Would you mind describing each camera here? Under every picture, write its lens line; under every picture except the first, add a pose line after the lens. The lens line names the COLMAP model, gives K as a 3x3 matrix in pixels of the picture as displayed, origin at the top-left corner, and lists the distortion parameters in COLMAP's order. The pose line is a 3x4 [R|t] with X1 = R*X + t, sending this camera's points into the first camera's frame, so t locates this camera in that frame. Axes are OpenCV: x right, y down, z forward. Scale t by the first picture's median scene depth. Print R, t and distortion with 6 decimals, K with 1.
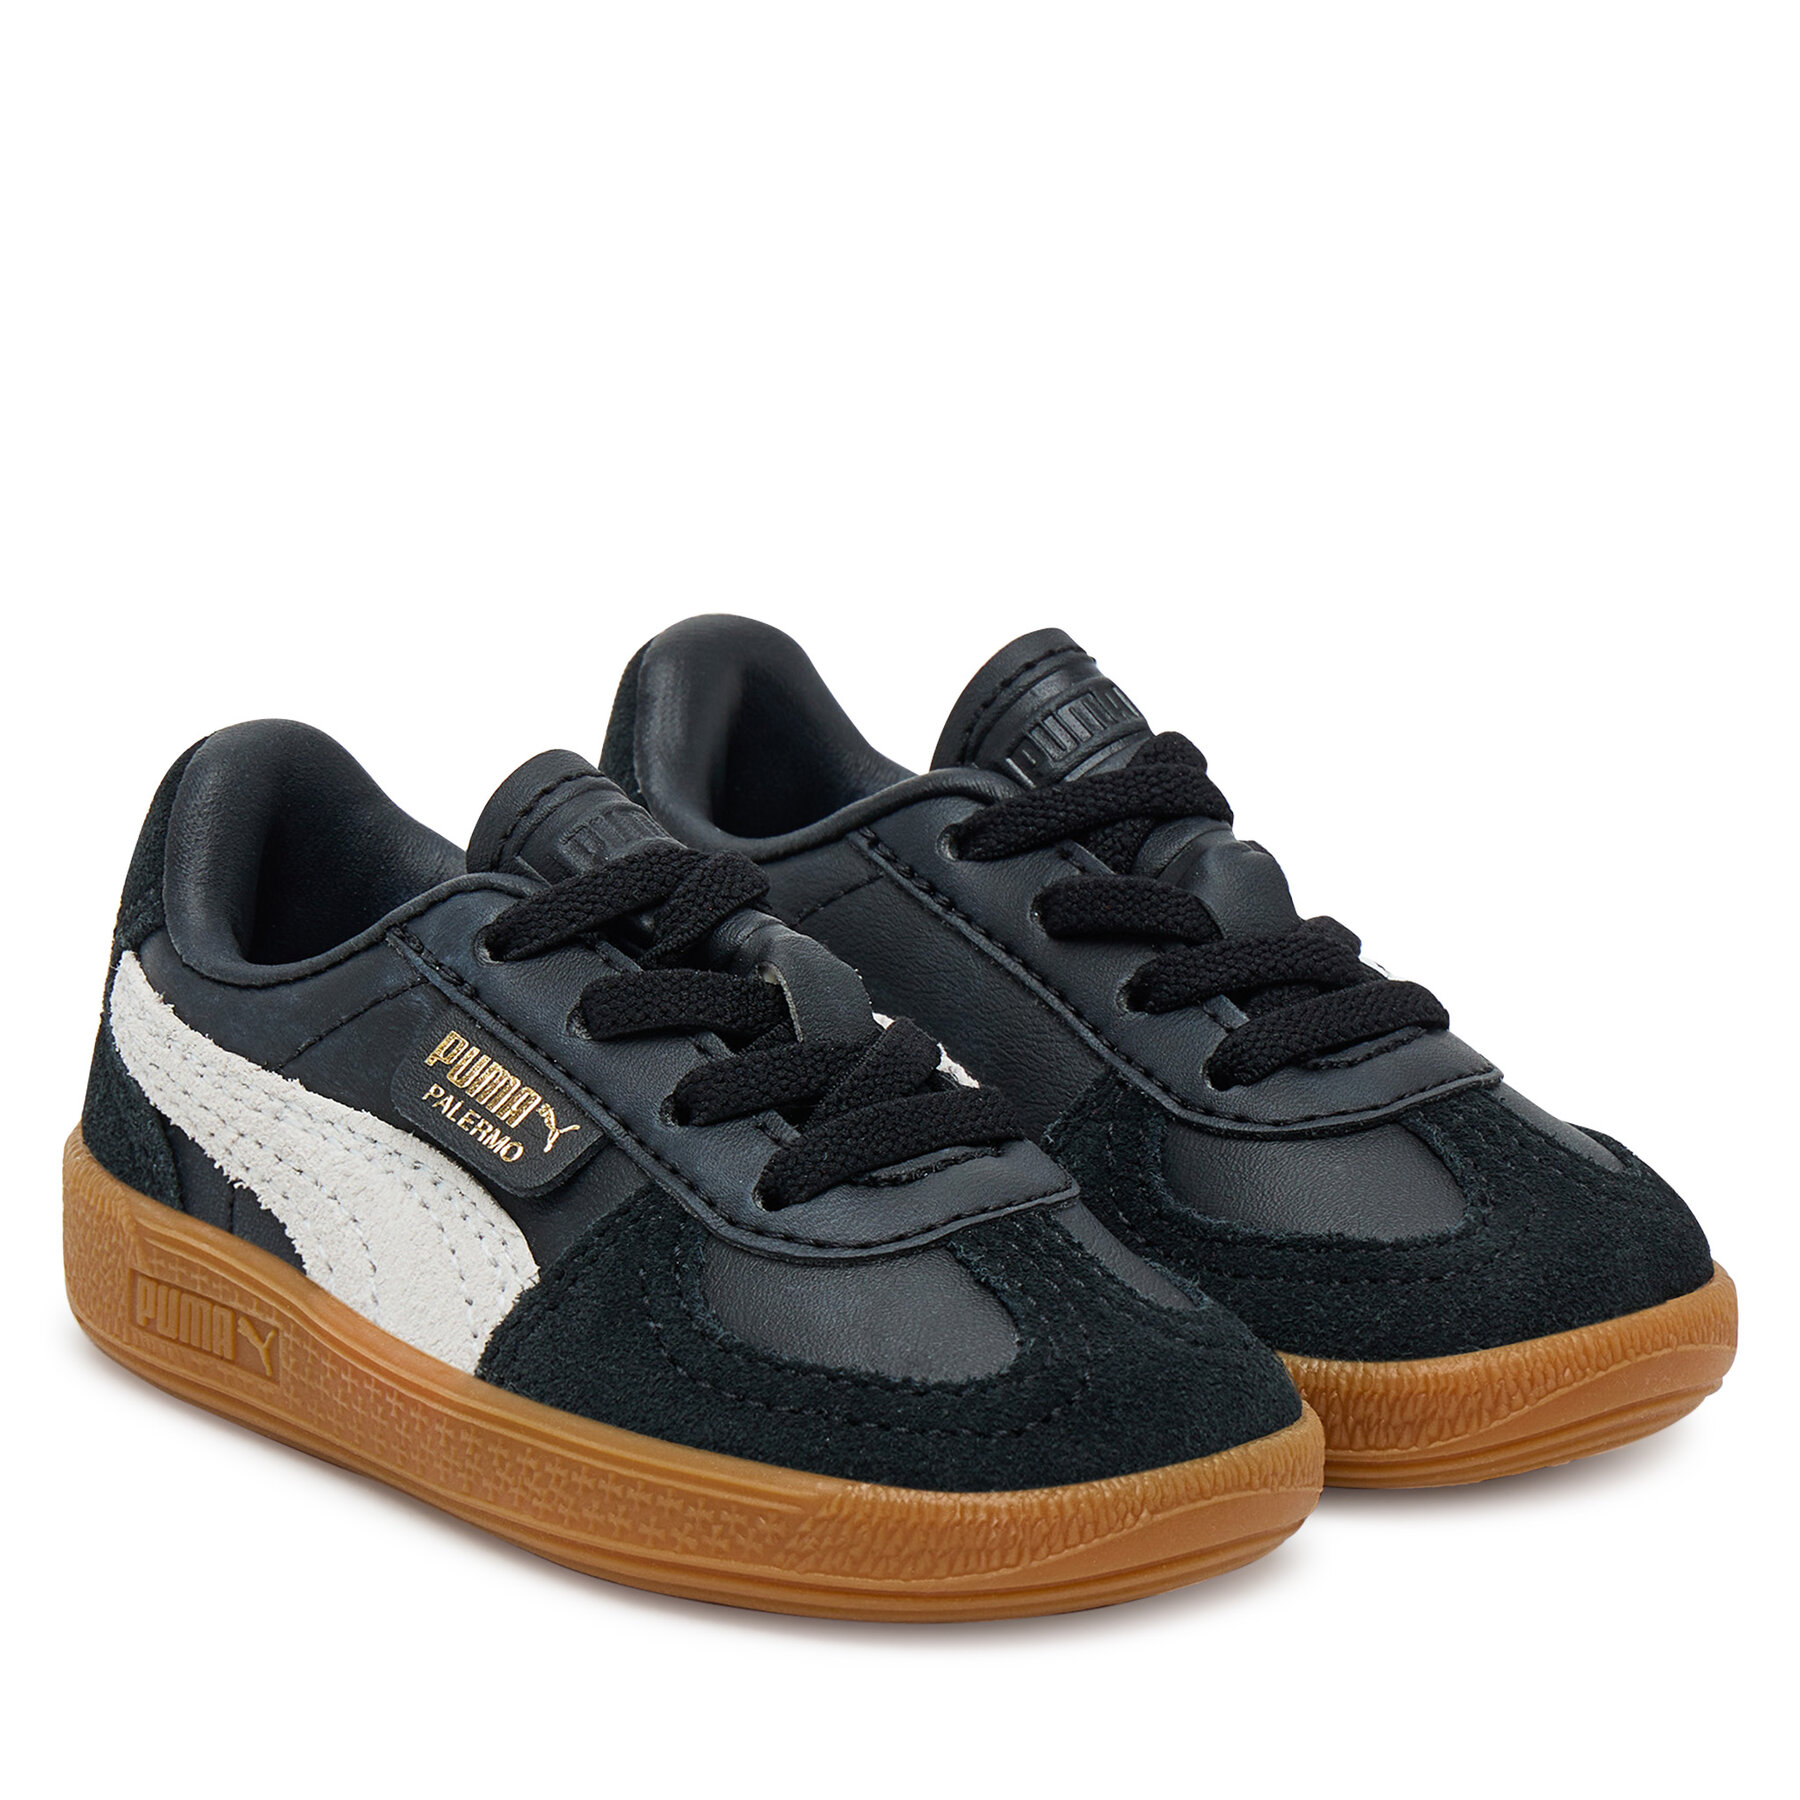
lens RADIAL K [[6200.5, 0, 900.0], [0, 6200.5, 900.0], [0, 0, 1]] dist [-0.063491, -0.851730]
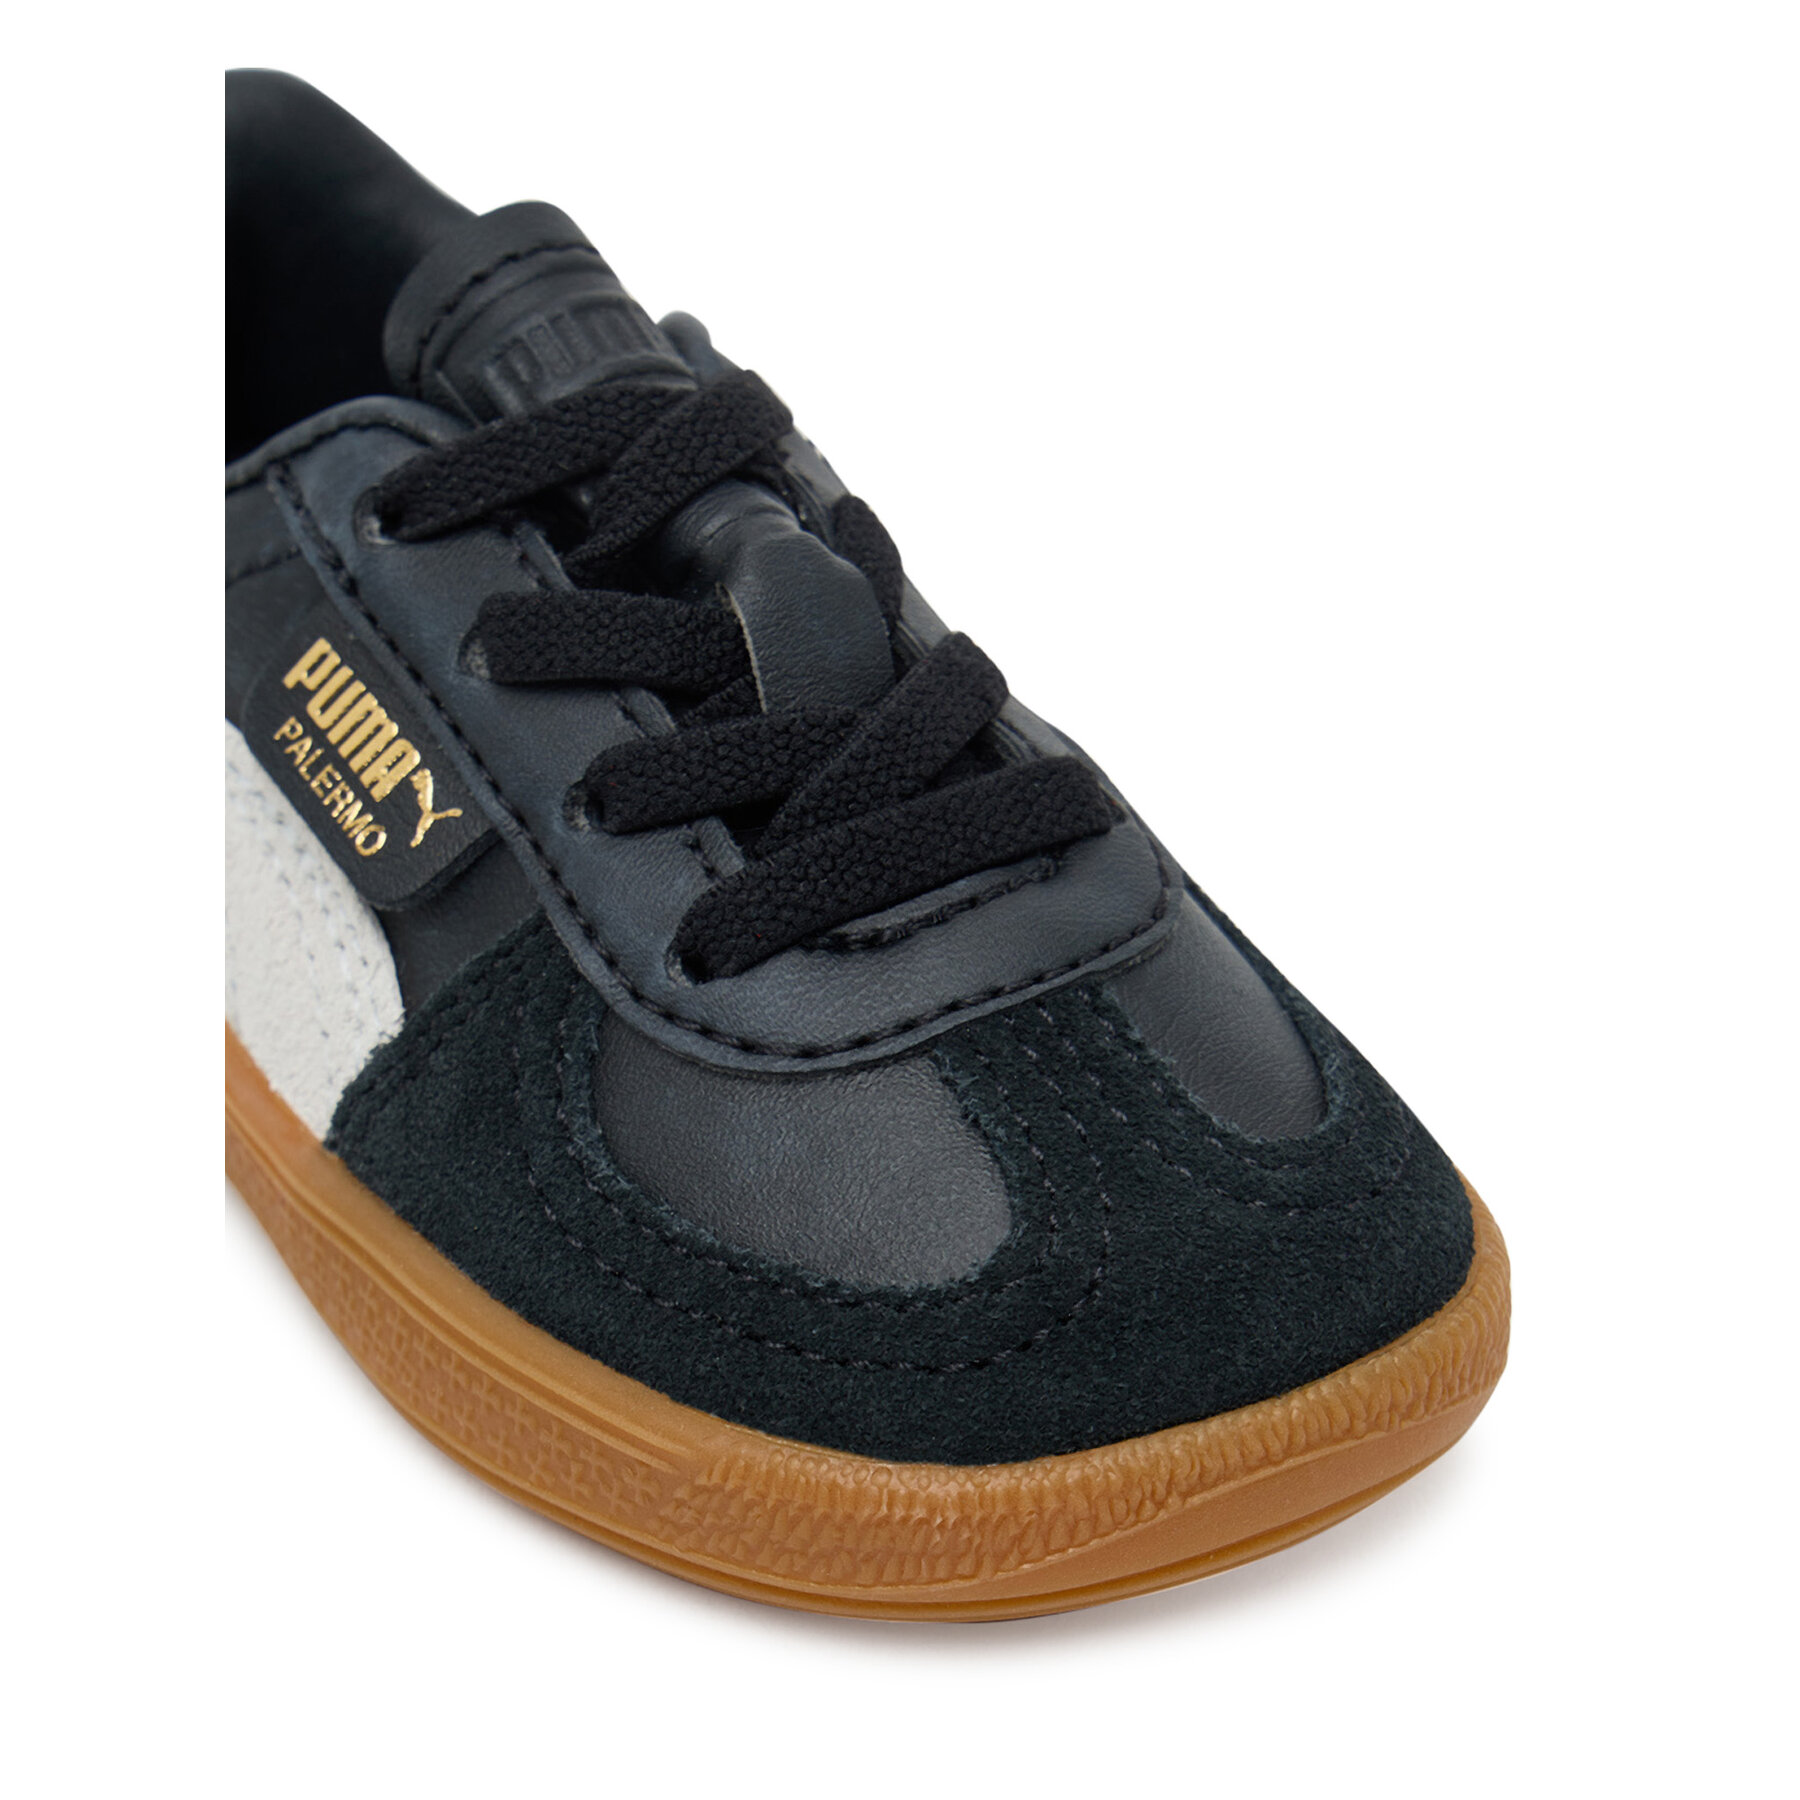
lens RADIAL K [[6200.5, 0, 900.0], [0, 6200.5, 900.0], [0, 0, 1]] dist [-0.063491, -0.851730]
pose [[0.988967, 0.035485, -0.143823, 0.100474], [-0.004678, 0.977881, 0.209107, -0.102468], [0.148062, -0.206128, 0.967259, 0.333367]]
